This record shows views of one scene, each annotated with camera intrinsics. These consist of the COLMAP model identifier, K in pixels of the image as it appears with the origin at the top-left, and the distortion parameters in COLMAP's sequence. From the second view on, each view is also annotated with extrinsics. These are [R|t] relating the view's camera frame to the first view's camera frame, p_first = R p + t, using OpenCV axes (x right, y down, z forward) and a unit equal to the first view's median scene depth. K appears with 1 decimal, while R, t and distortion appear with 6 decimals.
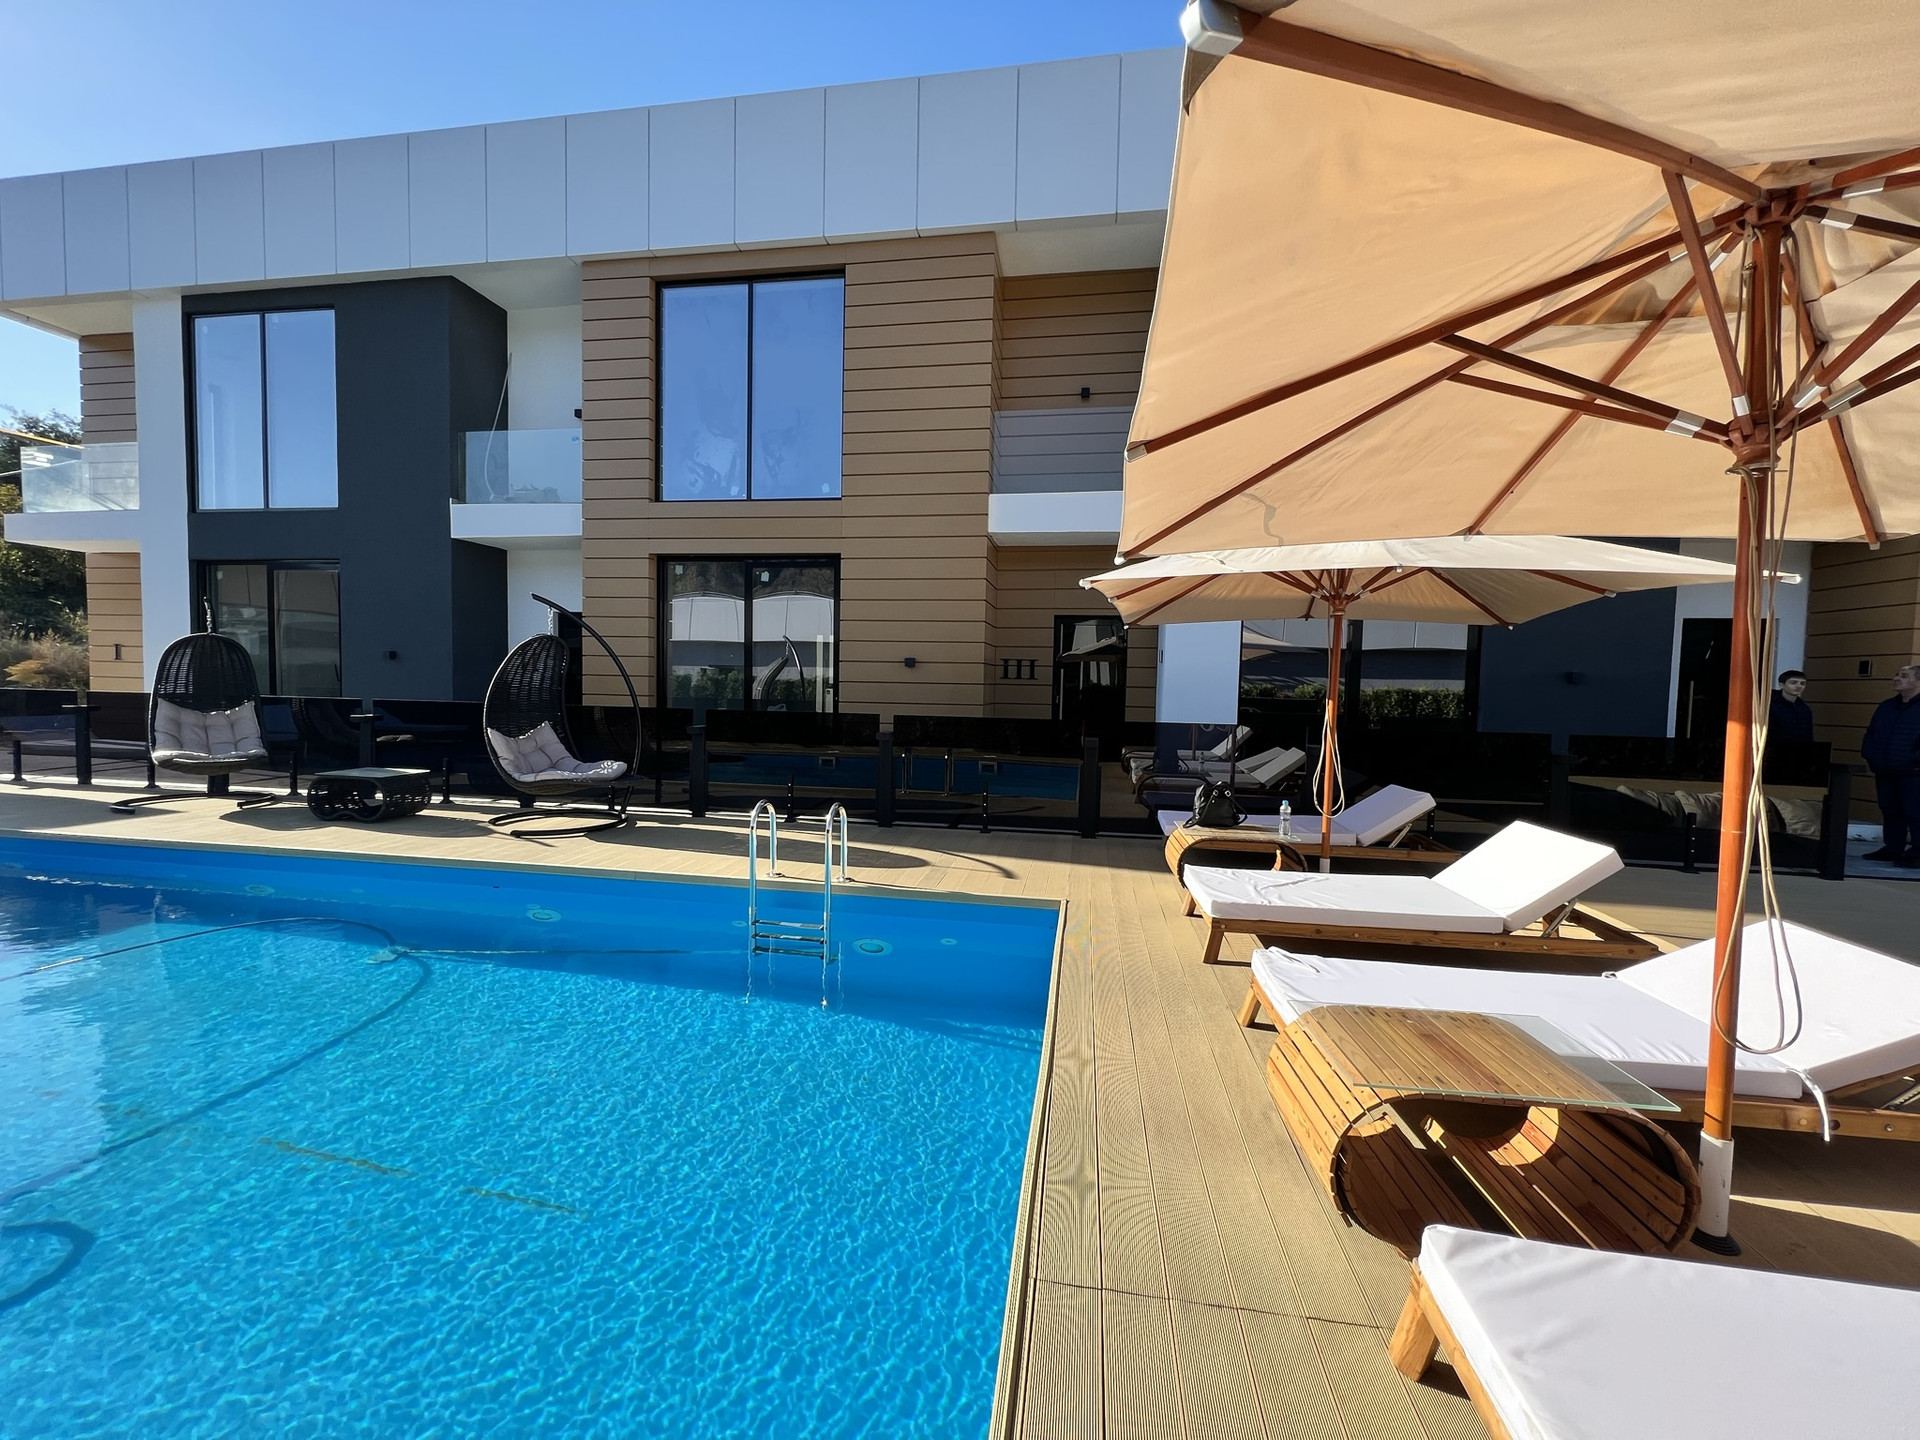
lens RADIAL K [[765.0, 0, 960.0], [0, 765.0, 720.0], [0, 0, 1]] dist [0.000794, 0.000434]
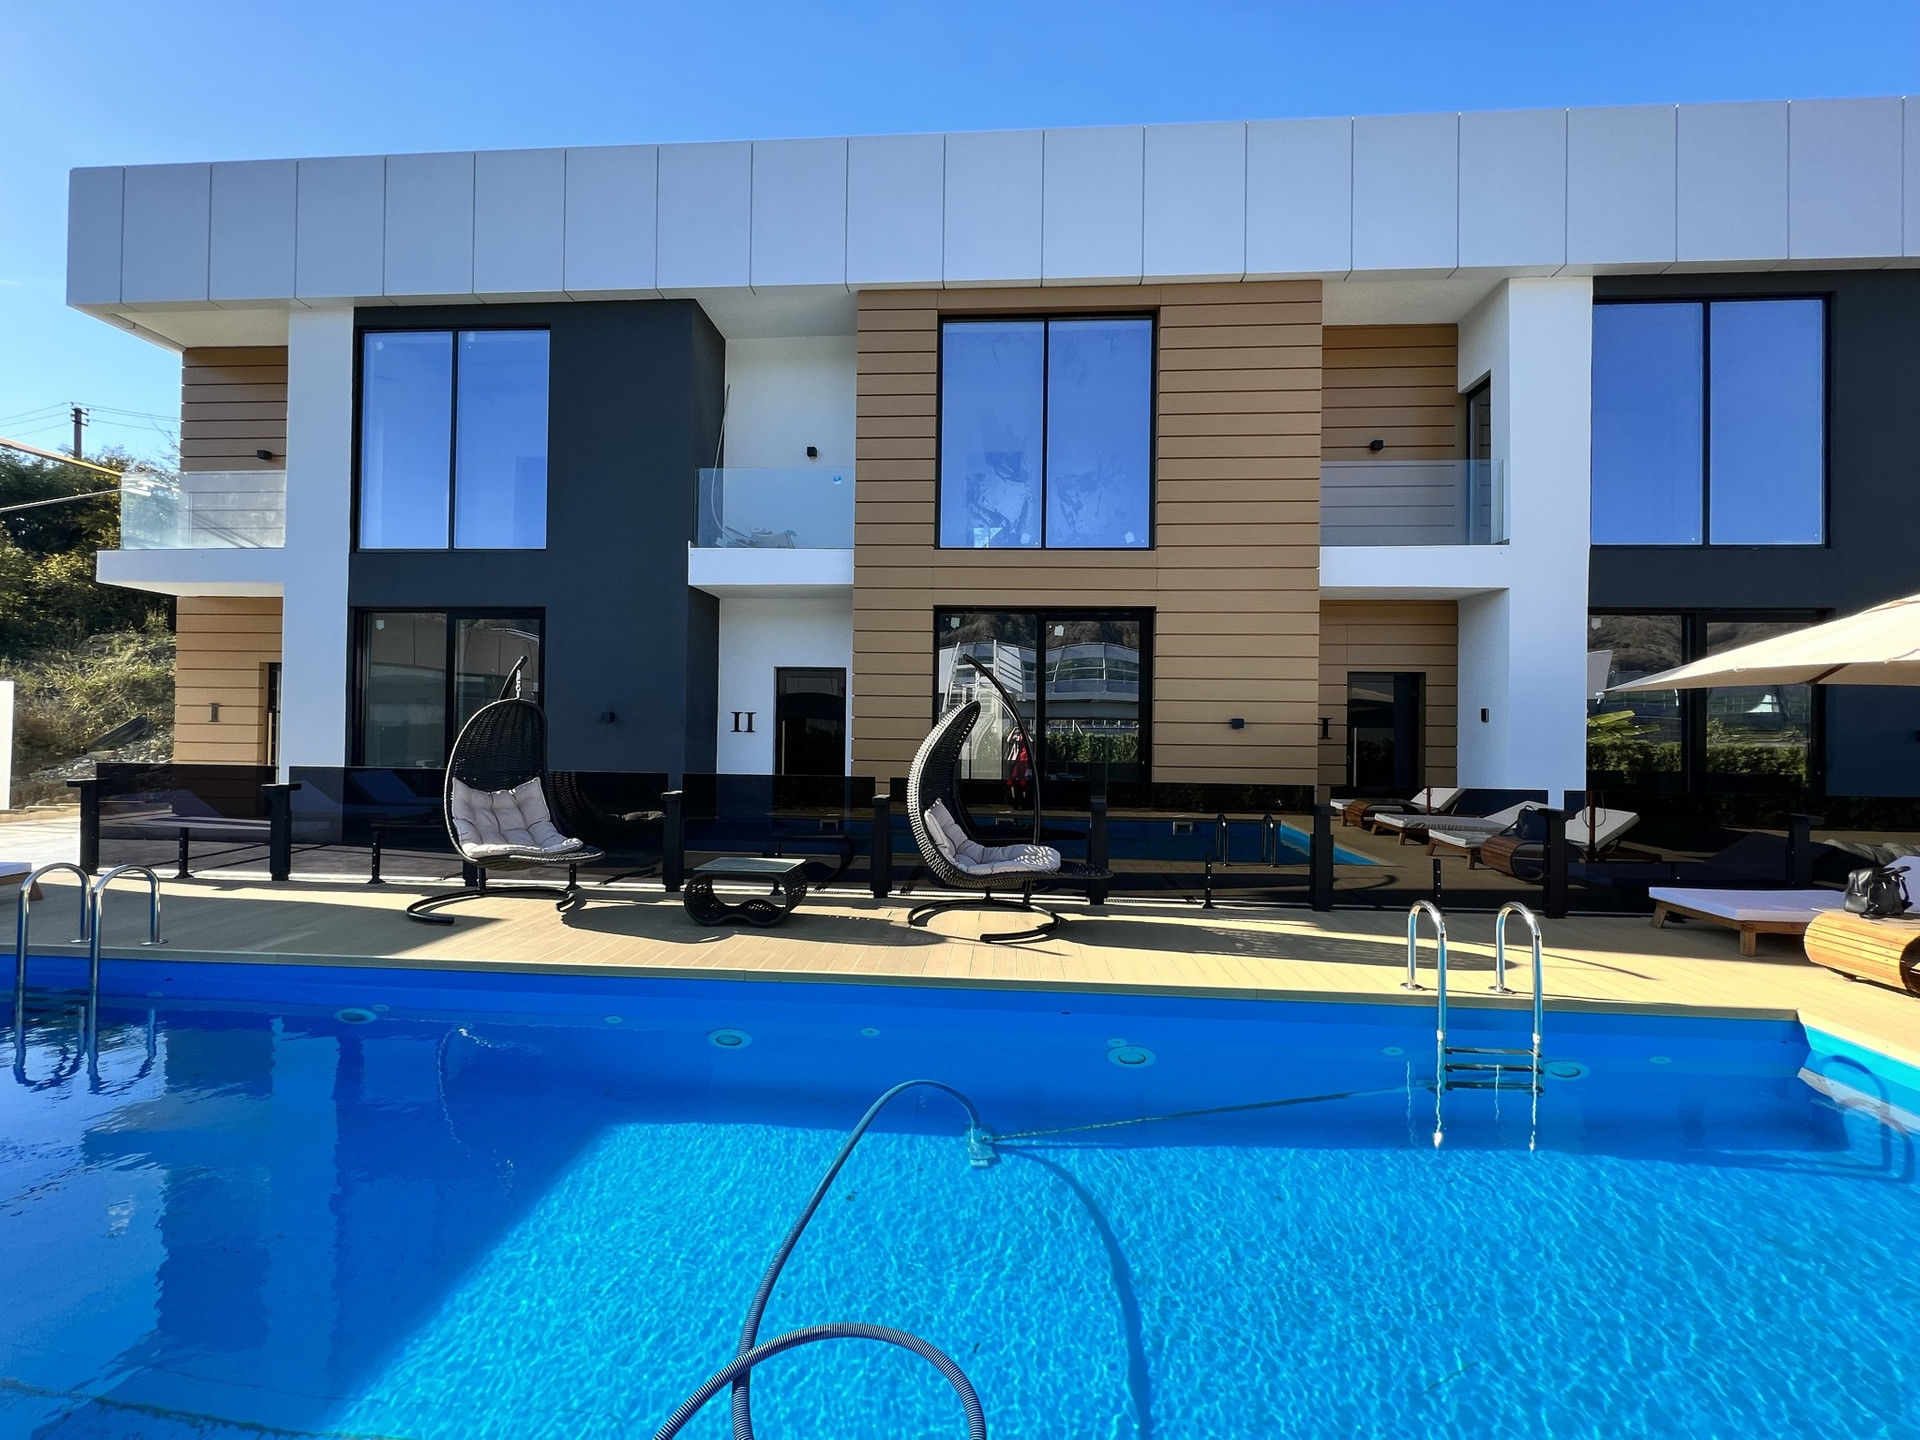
lens RADIAL K [[765.0, 0, 960.0], [0, 765.0, 720.0], [0, 0, 1]] dist [0.000794, 0.000434]
pose [[0.995267, -0.006012, 0.096990, -0.464852], [0.011662, 0.998260, -0.057797, -0.028476], [-0.096474, 0.058655, 0.993606, 0.103804]]
